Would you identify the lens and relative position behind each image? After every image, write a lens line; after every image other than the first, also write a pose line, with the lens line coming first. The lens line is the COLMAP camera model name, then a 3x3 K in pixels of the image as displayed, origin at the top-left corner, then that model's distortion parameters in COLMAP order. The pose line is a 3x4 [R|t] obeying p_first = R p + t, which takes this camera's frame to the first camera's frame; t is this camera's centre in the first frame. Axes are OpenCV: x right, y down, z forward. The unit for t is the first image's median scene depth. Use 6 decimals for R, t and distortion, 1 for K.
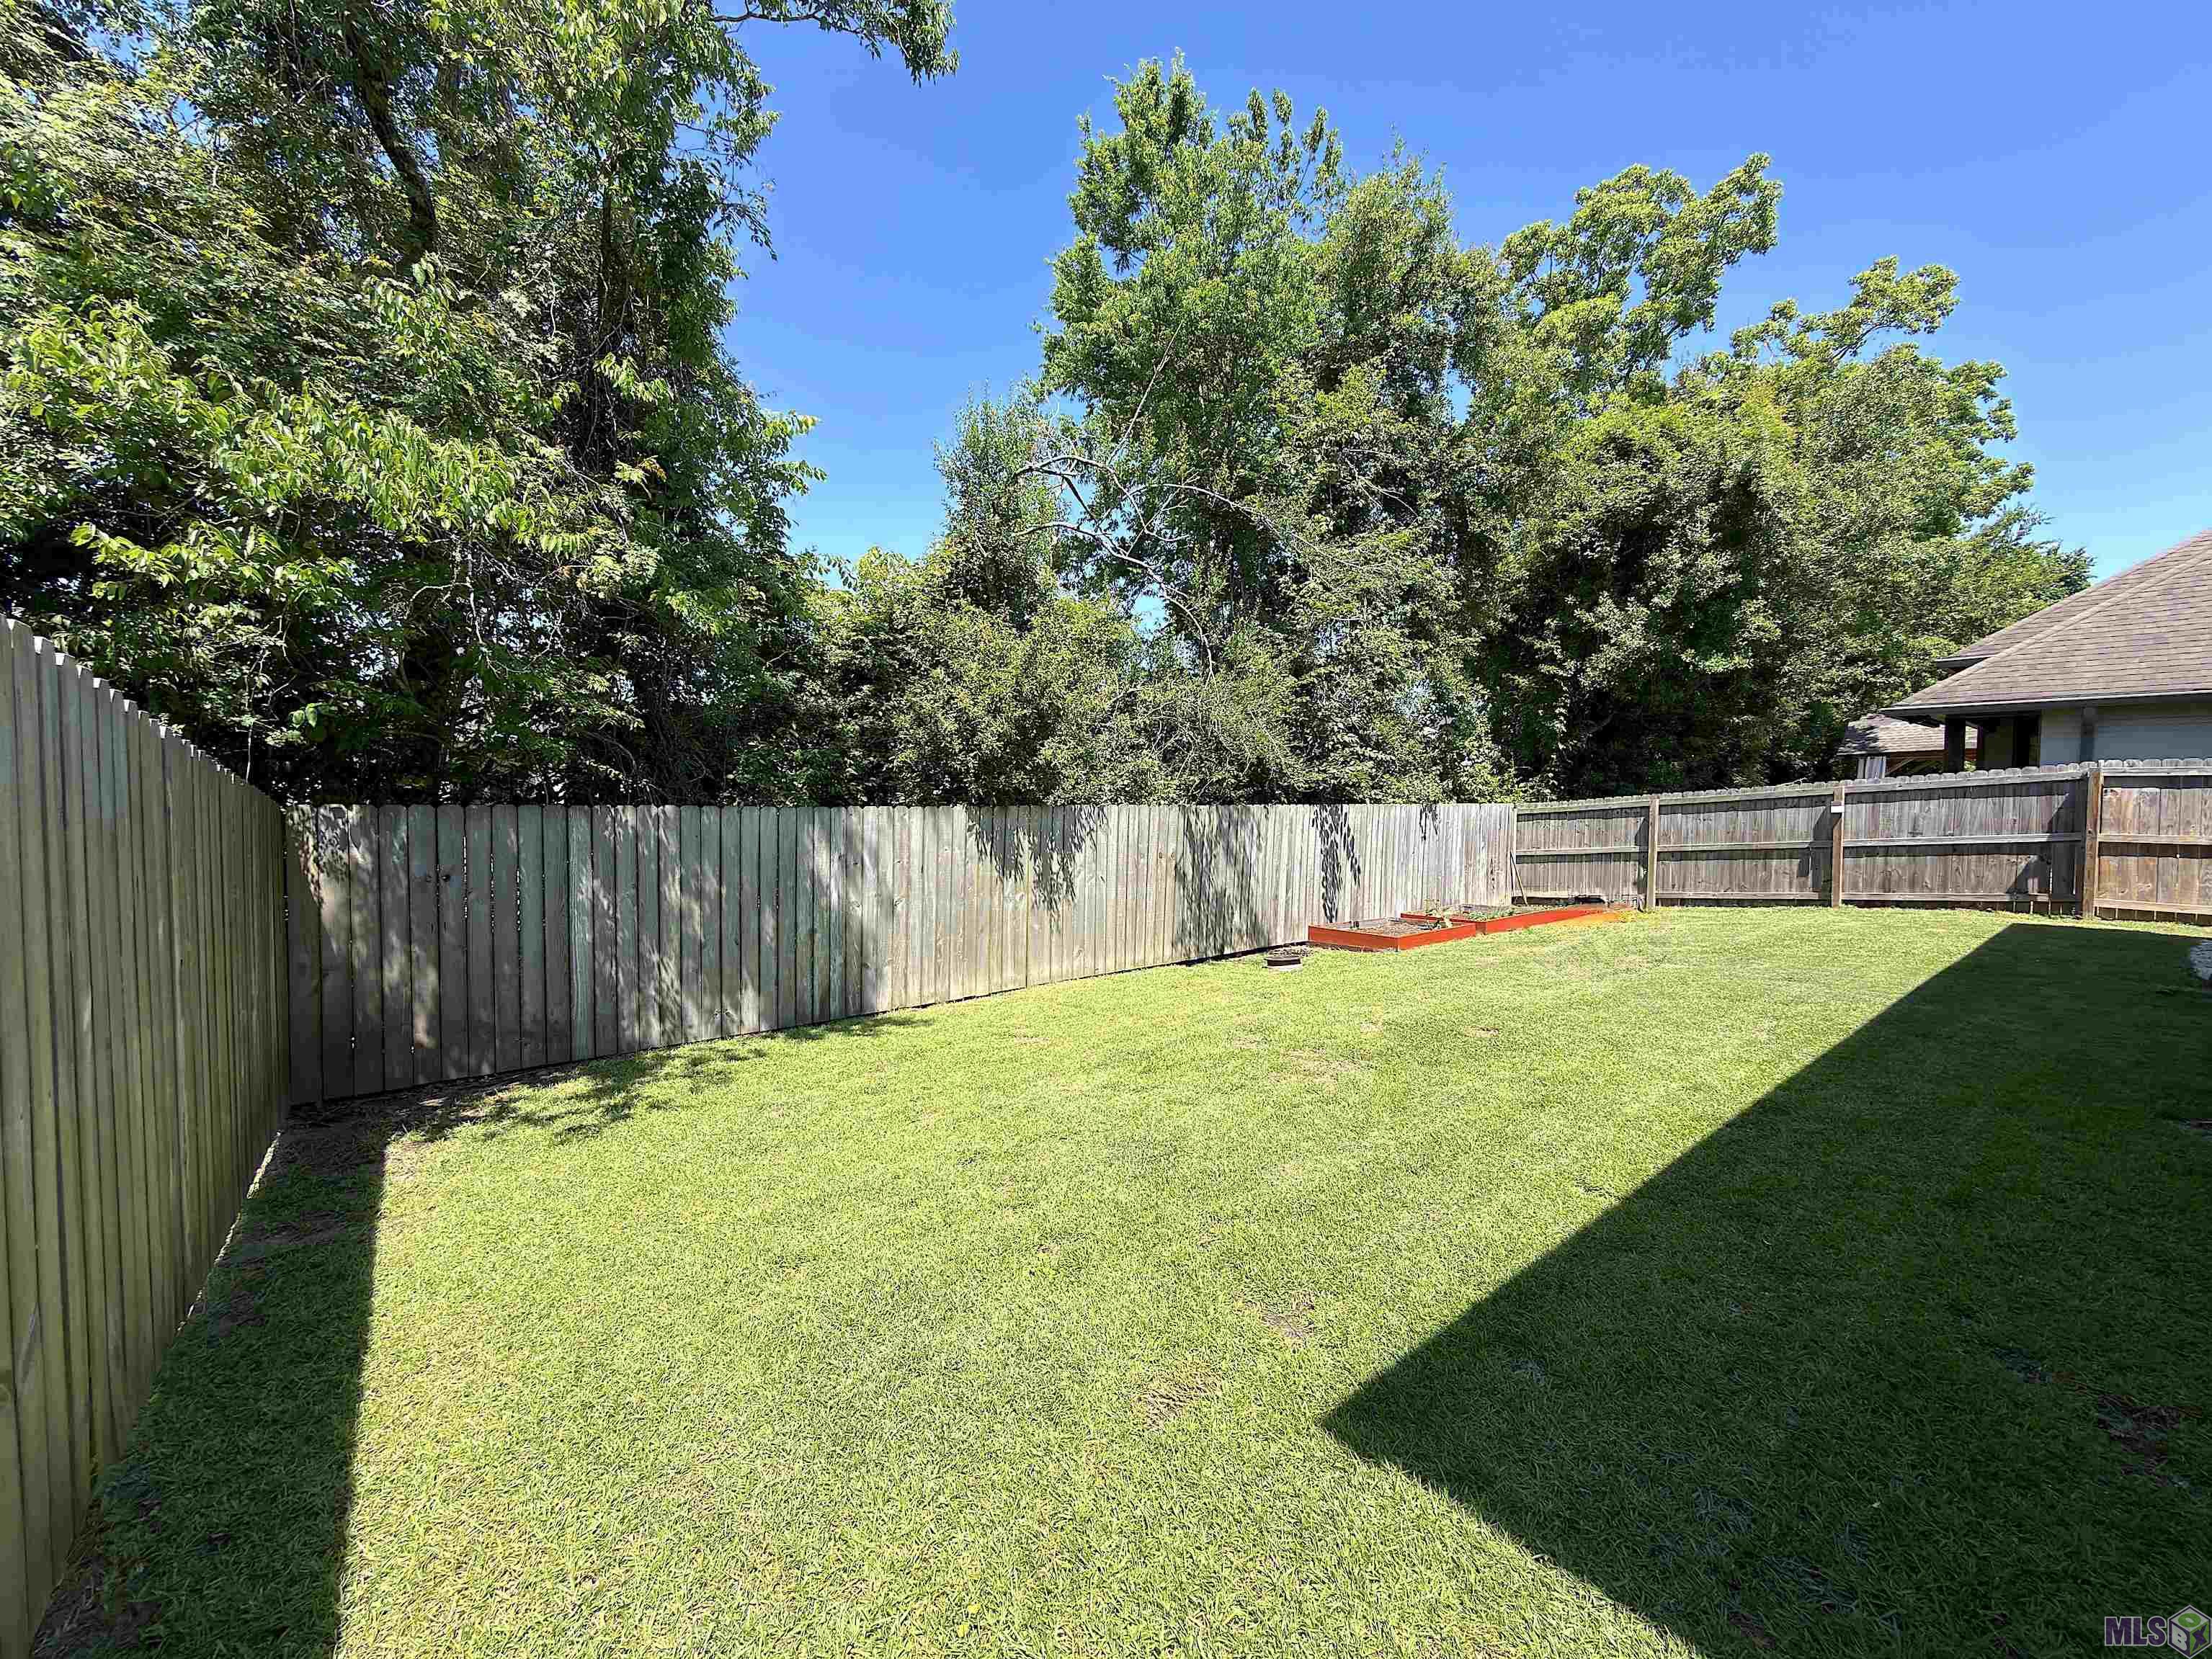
lens RADIAL K [[886.2, 0, 1112.3], [0, 886.2, 832.2], [0, 0, 1]] dist [-0.002173, -0.000047]
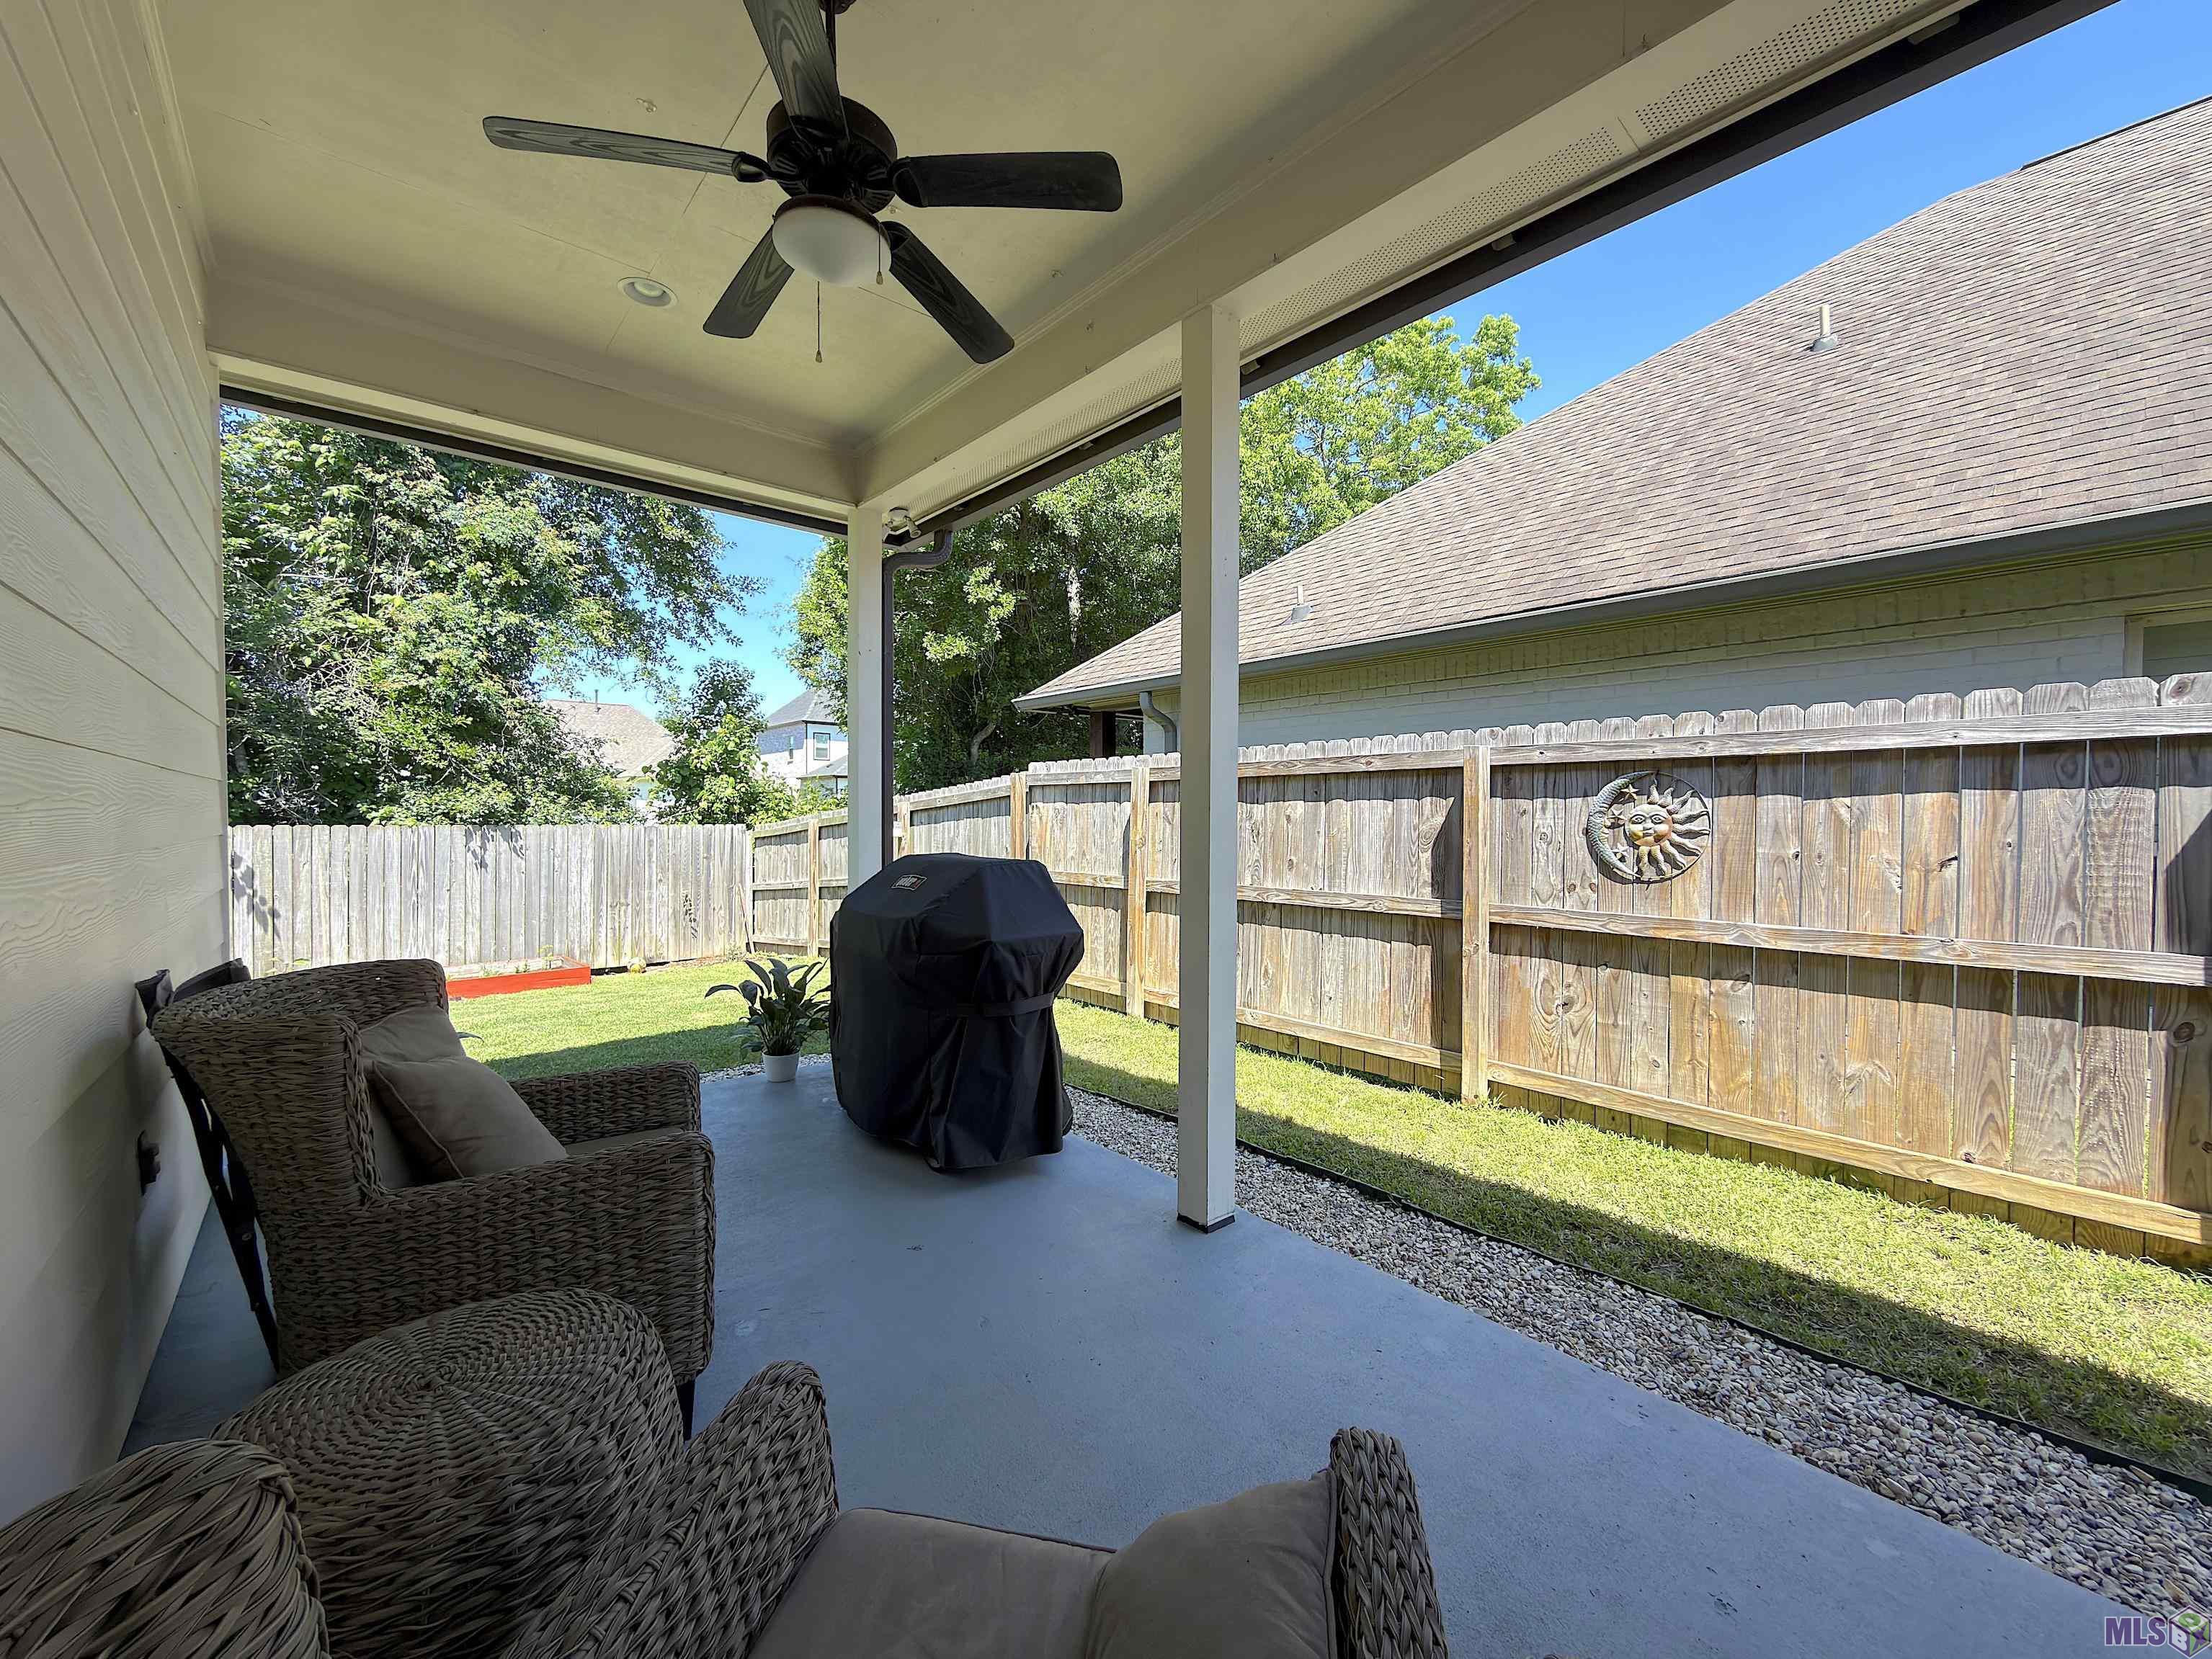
lens RADIAL K [[871.0, 0, 1111.9], [0, 871.0, 834.5], [0, 0, 1]] dist [-0.000480, -0.000056]
pose [[0.999516, 0.000051, 0.031098, 1.063188], [0.000678, 0.999725, -0.023427, -0.006536], [-0.031091, 0.023437, 0.999242, 0.291024]]
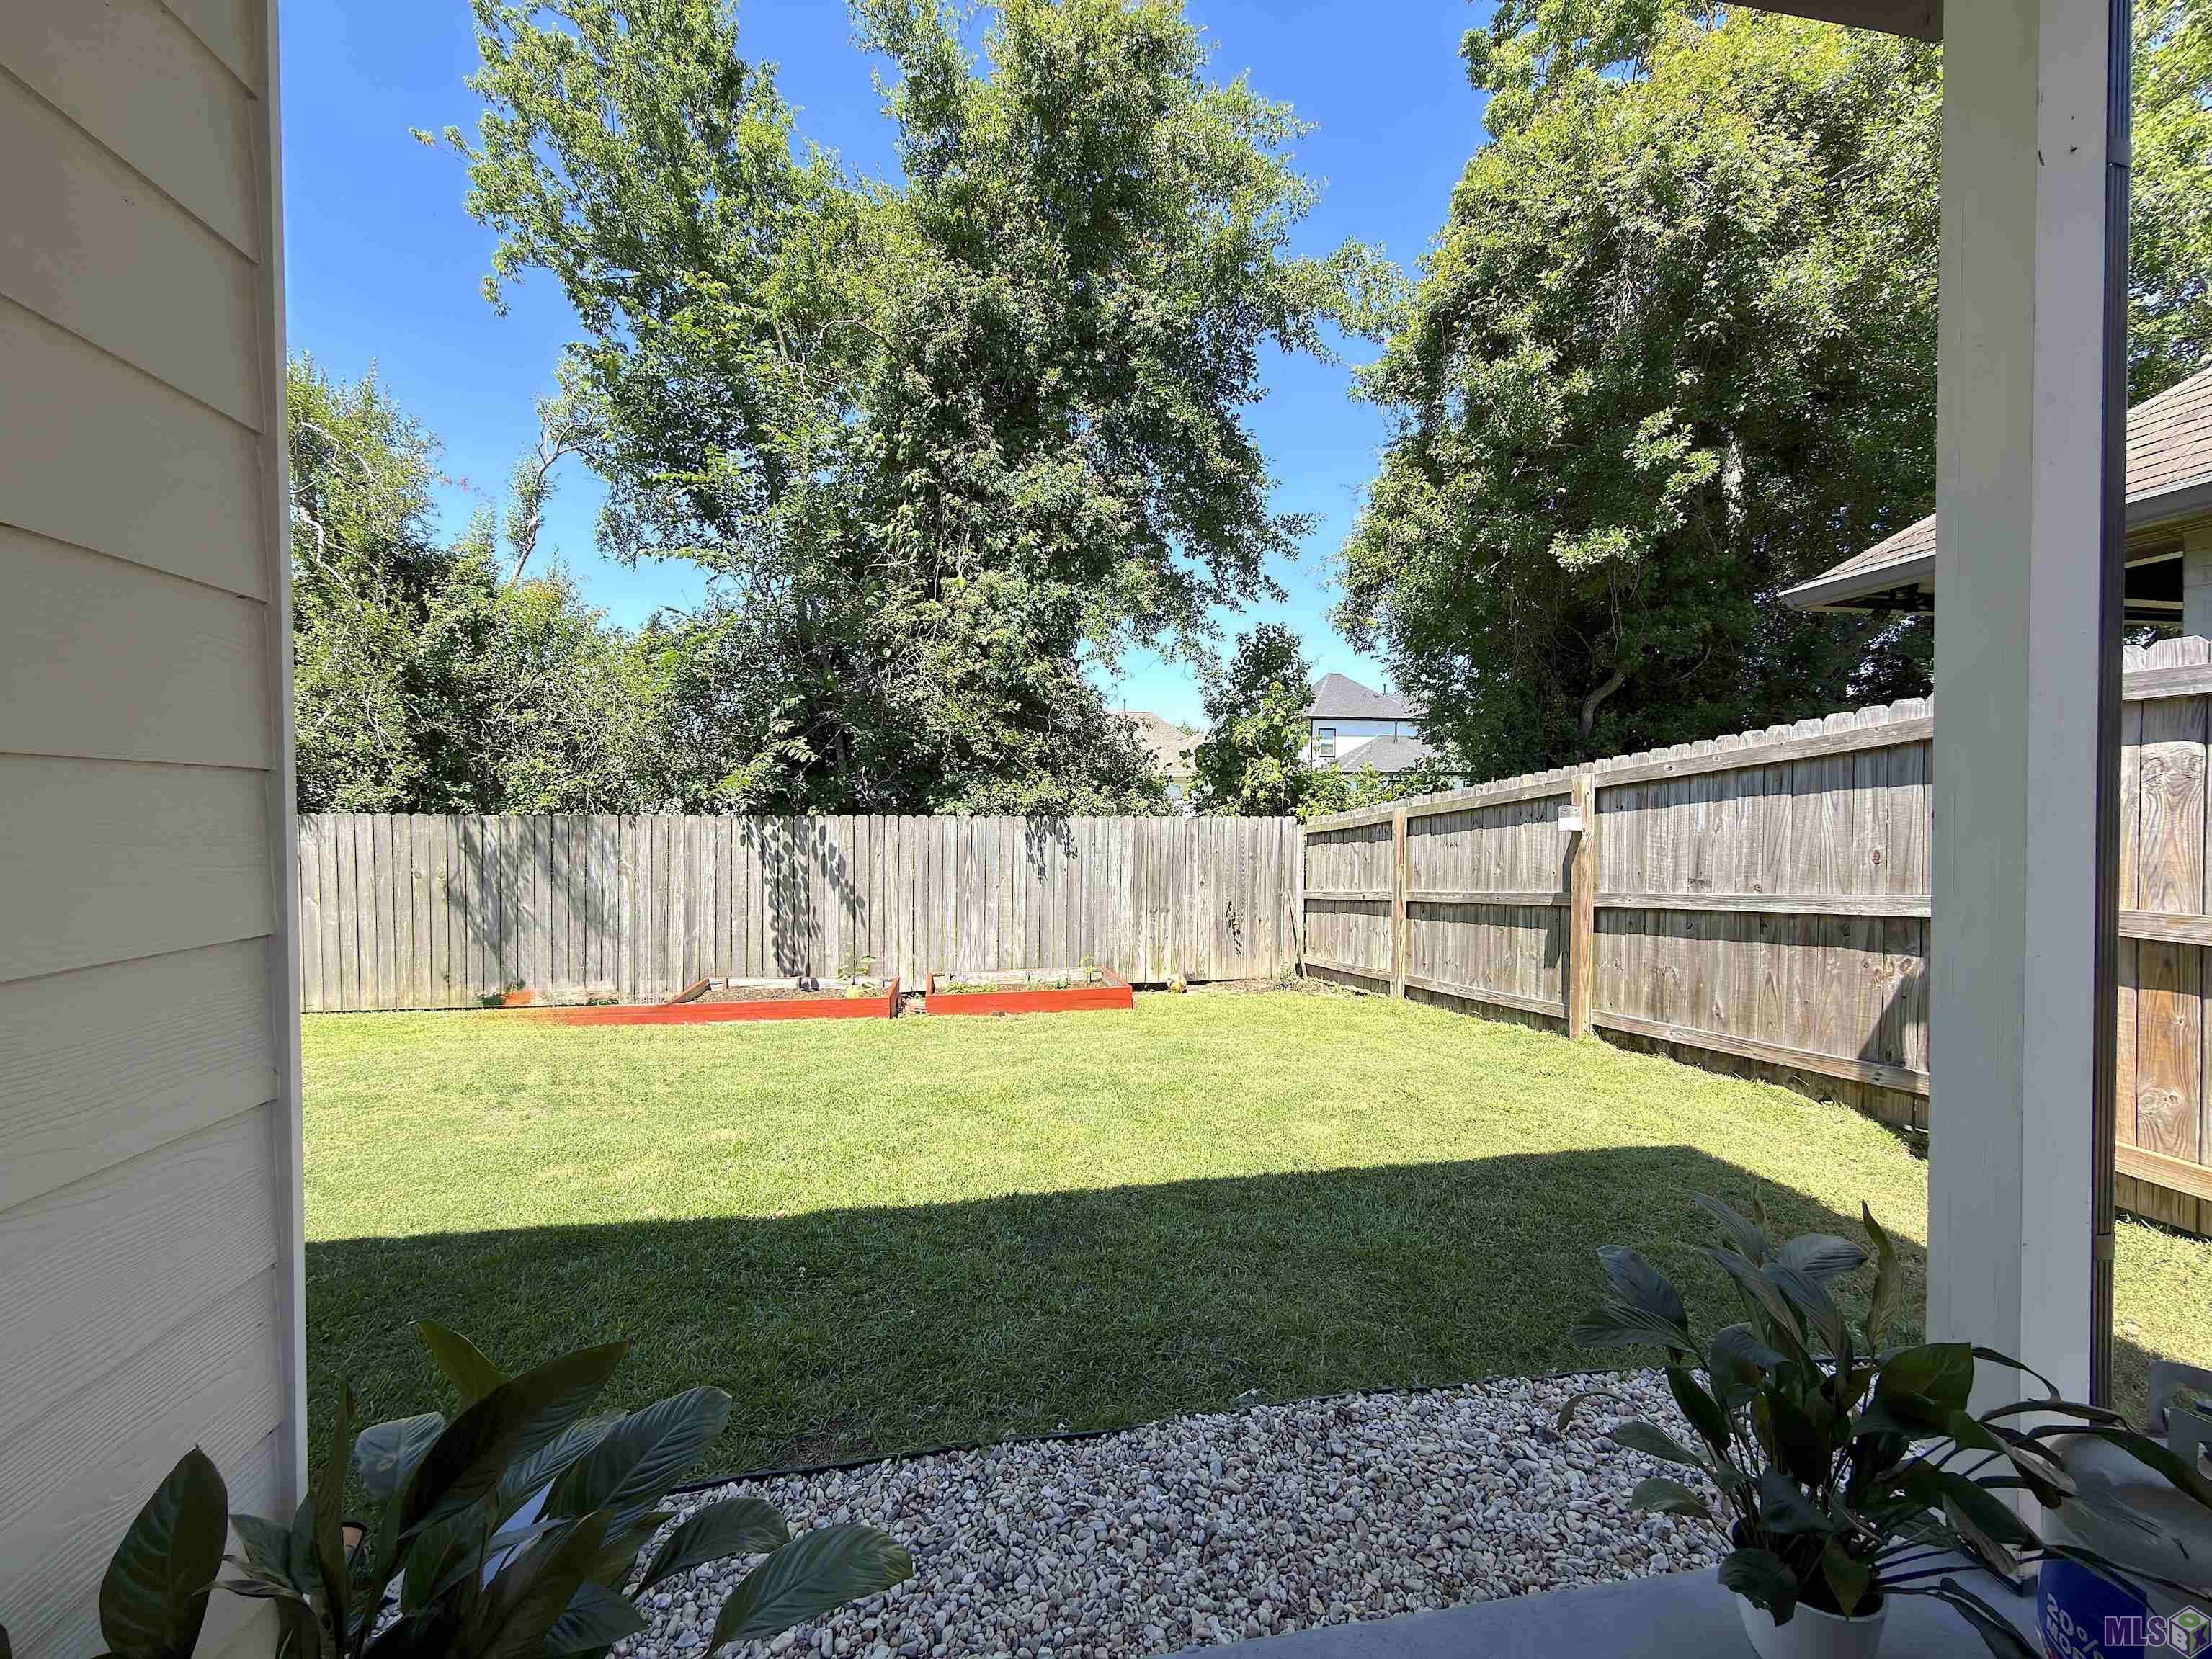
lens RADIAL K [[886.2, 0, 1112.3], [0, 886.2, 832.2], [0, 0, 1]] dist [-0.002173, -0.000047]
pose [[0.864837, 0.006698, -0.502009, 0.922444], [-0.018398, 0.999662, -0.018358, -0.009219], [0.501716, 0.025113, 0.864668, 0.538156]]
